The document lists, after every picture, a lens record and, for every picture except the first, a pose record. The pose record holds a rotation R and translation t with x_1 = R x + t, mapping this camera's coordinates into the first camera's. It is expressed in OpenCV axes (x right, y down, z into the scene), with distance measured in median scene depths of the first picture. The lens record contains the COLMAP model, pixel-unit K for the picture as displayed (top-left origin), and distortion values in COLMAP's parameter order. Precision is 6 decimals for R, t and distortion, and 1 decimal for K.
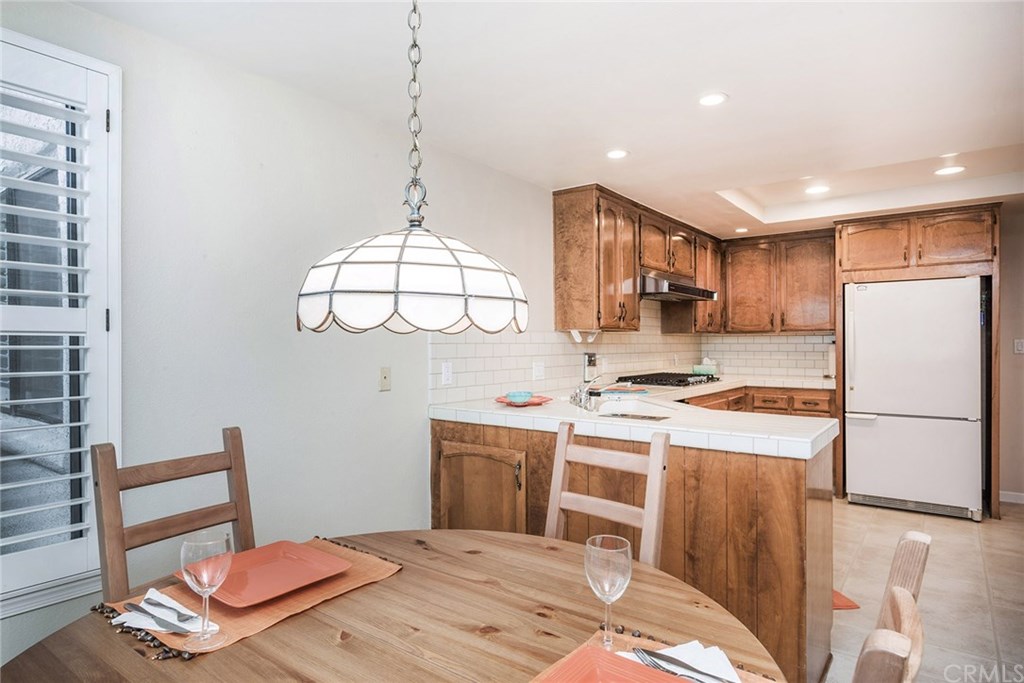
lens RADIAL K [[582.0, 0, 511.4], [0, 582.0, 341.8], [0, 0, 1]] dist [-0.006060, 0.001308]
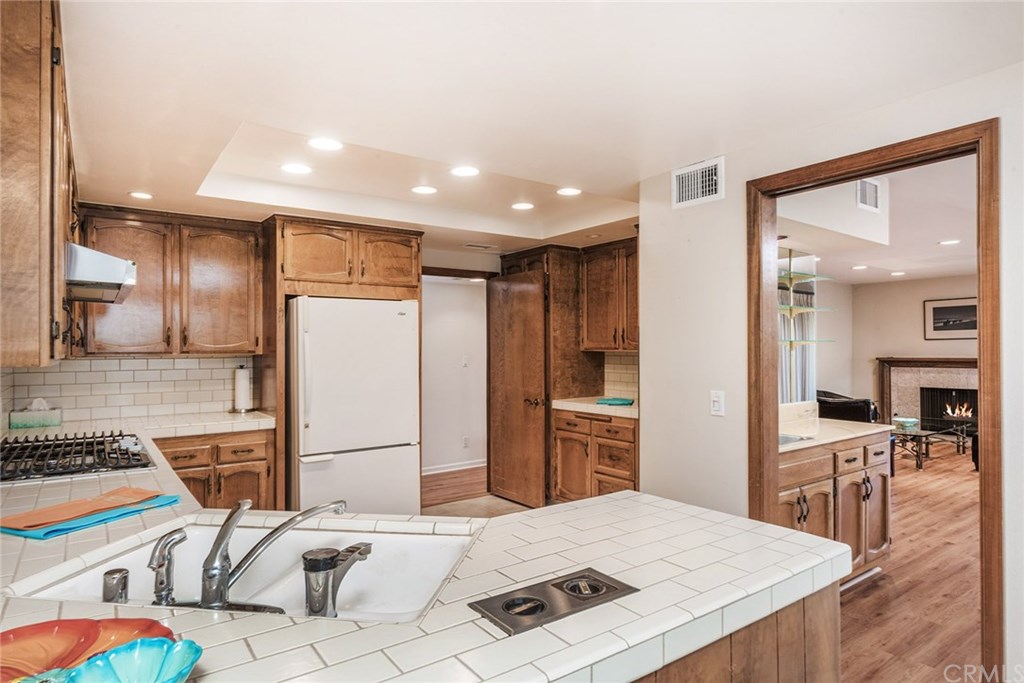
lens RADIAL K [[582.0, 0, 513.8], [0, 582.0, 342.2], [0, 0, 1]] dist [-0.006060, 0.001308]
pose [[0.301940, 0.012209, 0.953249, -0.093750], [0.004522, 0.999888, -0.014238, -0.021888], [-0.953316, 0.008610, 0.301851, 0.456168]]
